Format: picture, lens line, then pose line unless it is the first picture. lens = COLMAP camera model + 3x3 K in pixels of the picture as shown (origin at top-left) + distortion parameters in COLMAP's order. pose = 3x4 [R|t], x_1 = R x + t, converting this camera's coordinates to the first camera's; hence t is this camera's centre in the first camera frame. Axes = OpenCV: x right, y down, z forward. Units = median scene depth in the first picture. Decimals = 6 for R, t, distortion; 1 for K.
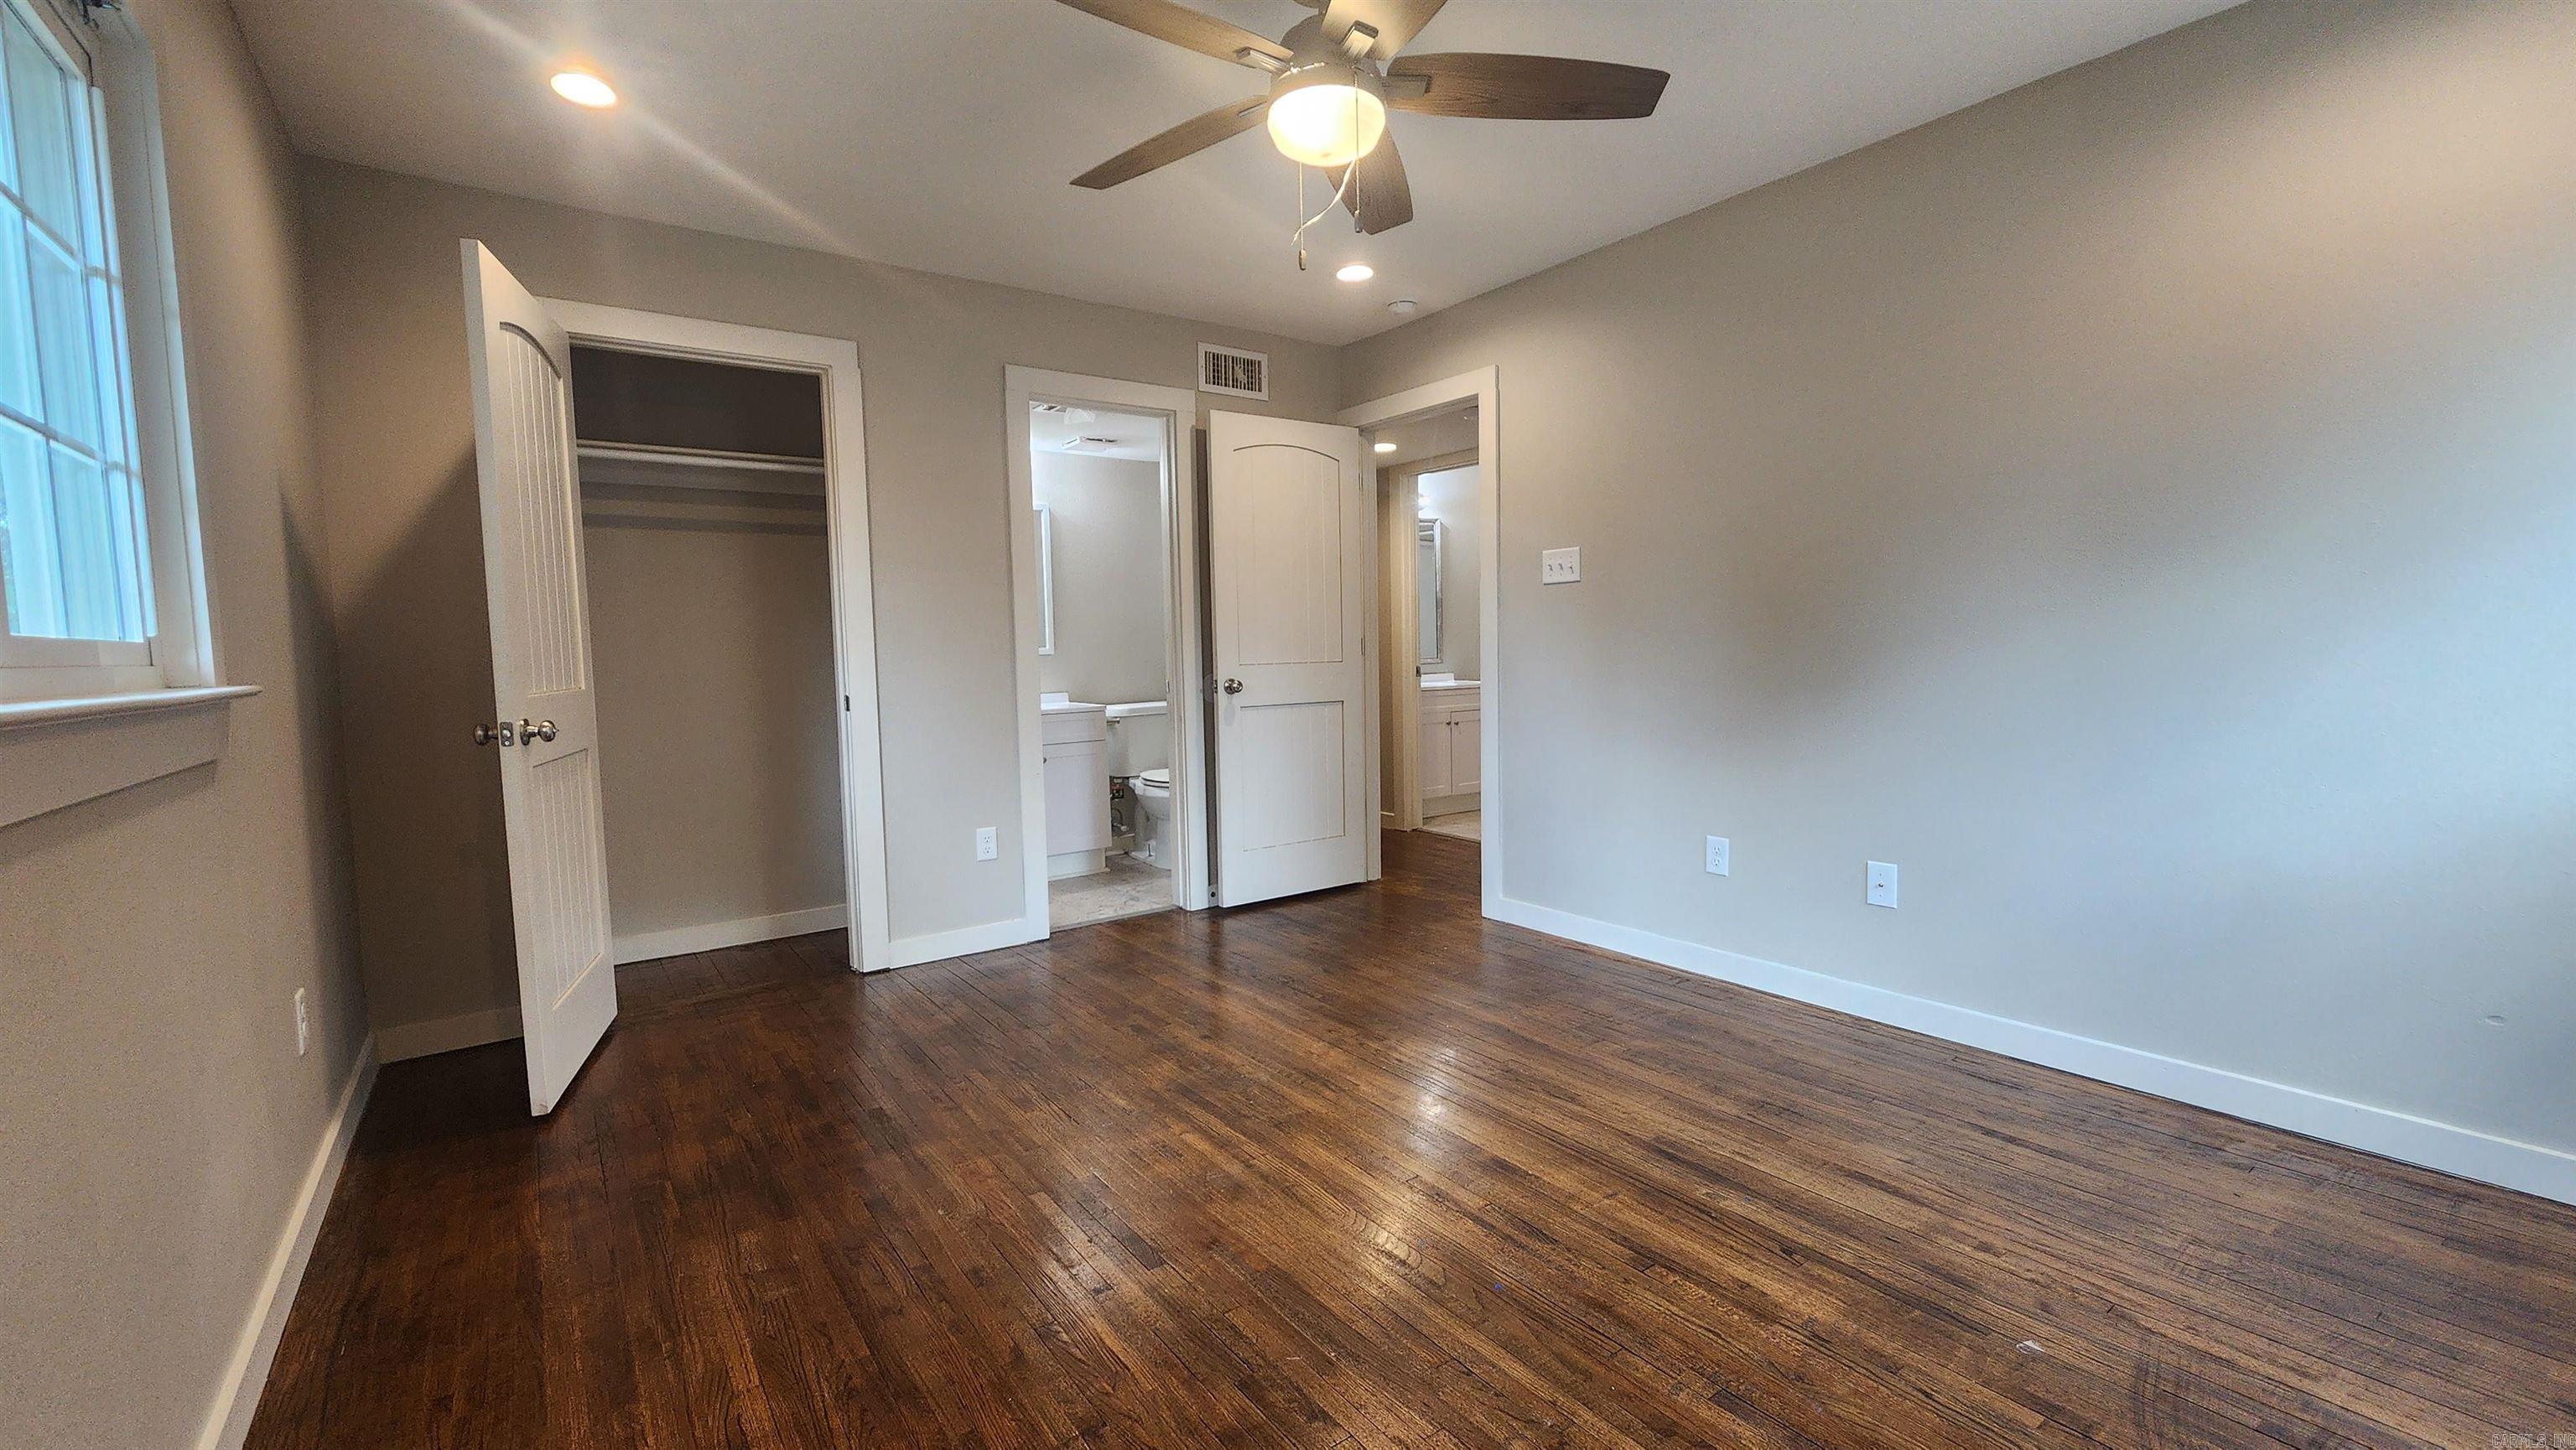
lens RADIAL K [[1052.0, 0, 1282.9], [0, 1052.0, 726.3], [0, 0, 1]] dist [0.001404, -0.000274]
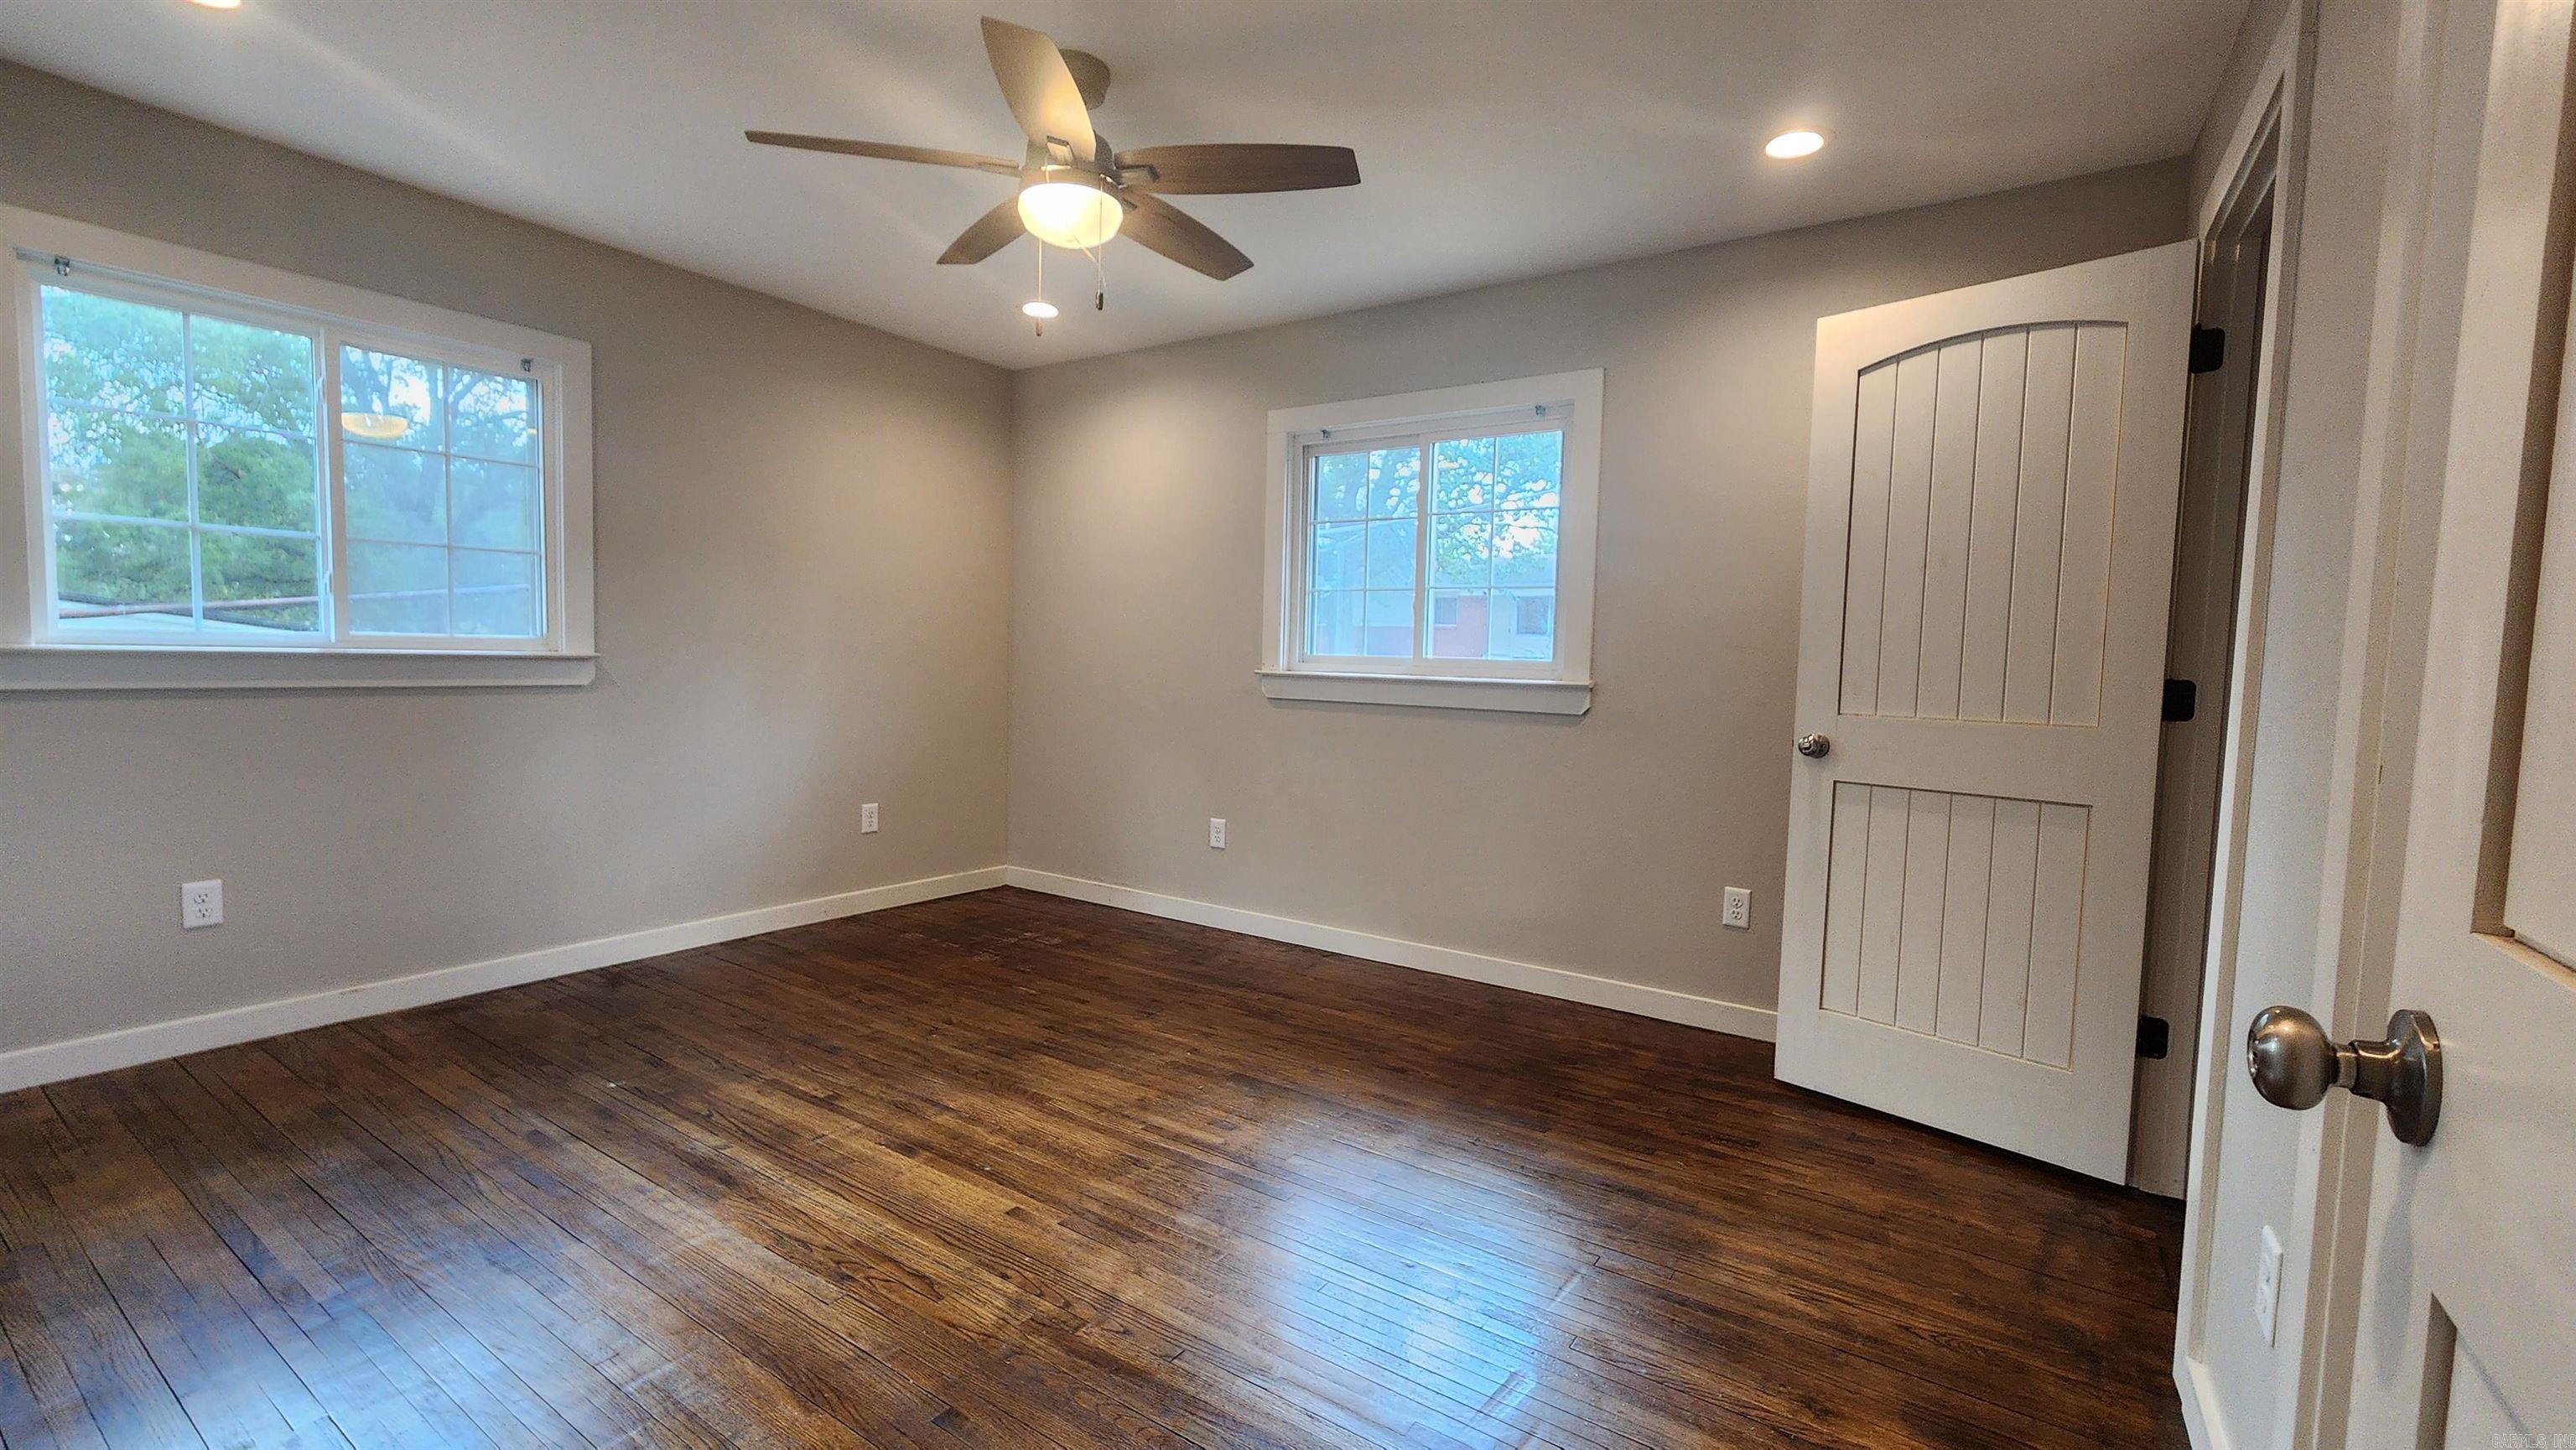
lens RADIAL K [[1061.2, 0, 1282.0], [0, 1061.2, 720.8], [0, 0, 1]] dist [0.001288, -0.000555]
pose [[-0.936385, 0.019839, -0.350413, 0.232804], [-0.032474, 0.989221, 0.142785, -0.188876], [0.349469, 0.145081, -0.925647, 2.165125]]
